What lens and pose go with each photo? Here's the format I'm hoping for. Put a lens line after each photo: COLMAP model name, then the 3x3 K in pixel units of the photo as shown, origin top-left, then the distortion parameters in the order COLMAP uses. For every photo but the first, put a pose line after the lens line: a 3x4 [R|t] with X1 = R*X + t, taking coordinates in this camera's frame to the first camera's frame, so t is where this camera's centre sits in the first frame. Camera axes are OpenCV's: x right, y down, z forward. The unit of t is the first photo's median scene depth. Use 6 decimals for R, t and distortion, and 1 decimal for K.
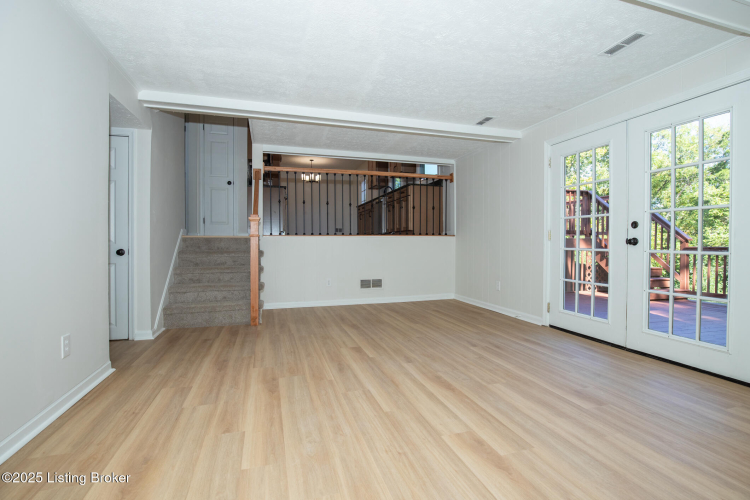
lens RADIAL K [[348.6, 0, 374.7], [0, 348.6, 243.4], [0, 0, 1]] dist [-0.026240, 0.000616]
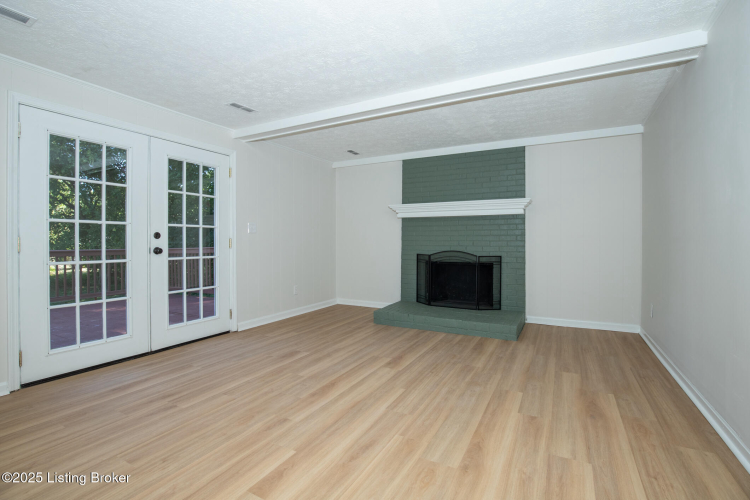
lens RADIAL K [[348.6, 0, 374.7], [0, 348.6, 243.4], [0, 0, 1]] dist [-0.026240, 0.000616]
pose [[-0.698661, -0.002054, 0.715450, -0.626480], [0.005469, 0.999951, 0.008212, -0.042398], [-0.715432, 0.009650, -0.698616, 1.547727]]
